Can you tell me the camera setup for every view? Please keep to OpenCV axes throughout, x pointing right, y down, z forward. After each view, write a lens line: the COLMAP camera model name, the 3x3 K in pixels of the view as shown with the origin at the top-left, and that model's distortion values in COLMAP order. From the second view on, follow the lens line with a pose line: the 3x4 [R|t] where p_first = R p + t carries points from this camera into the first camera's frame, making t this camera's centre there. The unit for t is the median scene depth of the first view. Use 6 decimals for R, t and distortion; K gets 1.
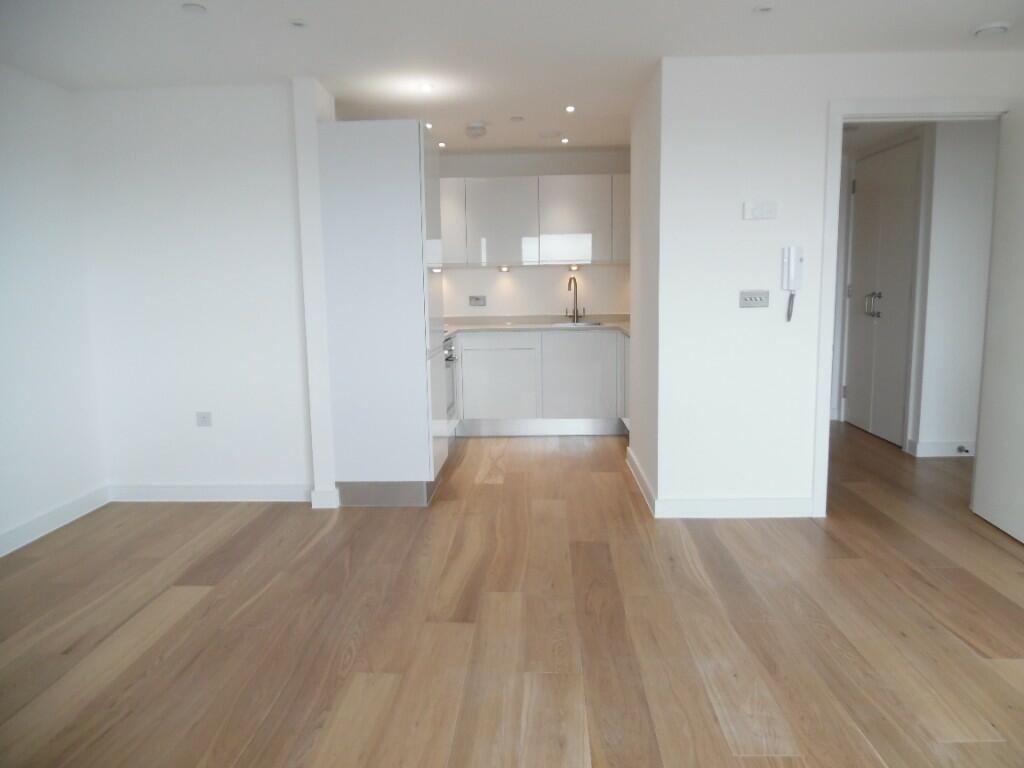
lens RADIAL K [[713.3, 0, 512.1], [0, 713.3, 384.8], [0, 0, 1]] dist [-0.026943, 0.001479]
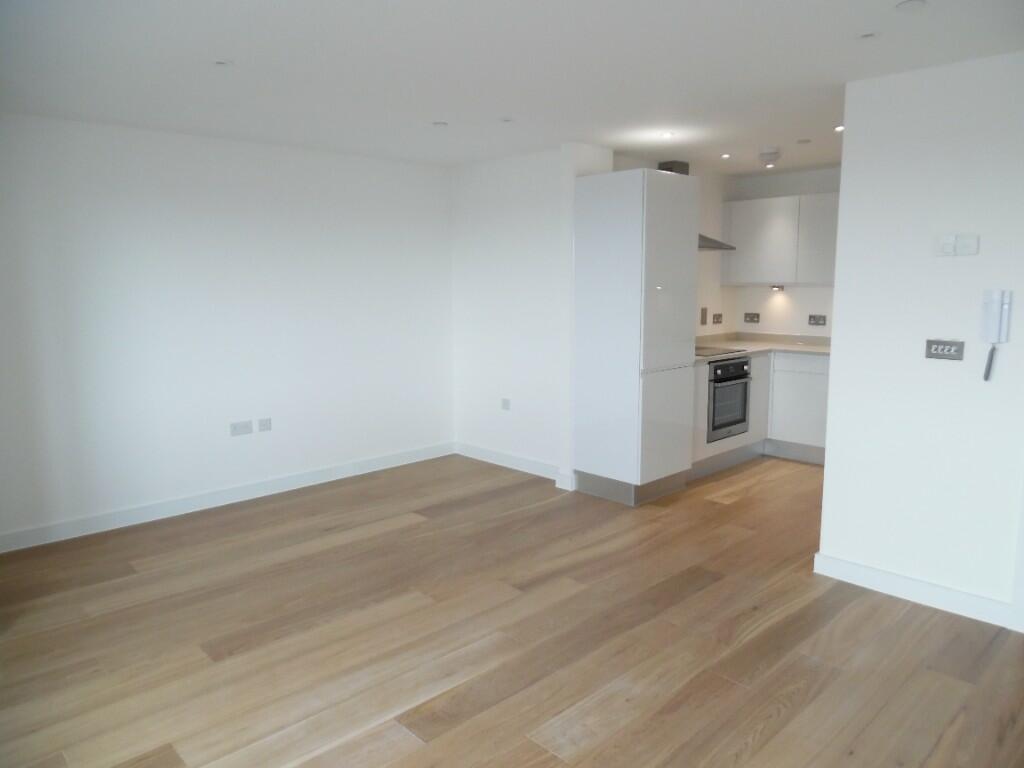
lens RADIAL K [[713.3, 0, 510.5], [0, 713.3, 382.0], [0, 0, 1]] dist [-0.026943, 0.001479]
pose [[0.717251, 0.112094, -0.687740, 0.593893], [-0.103366, 0.993172, 0.054074, -0.080251], [0.689105, 0.032305, 0.723941, 0.042295]]
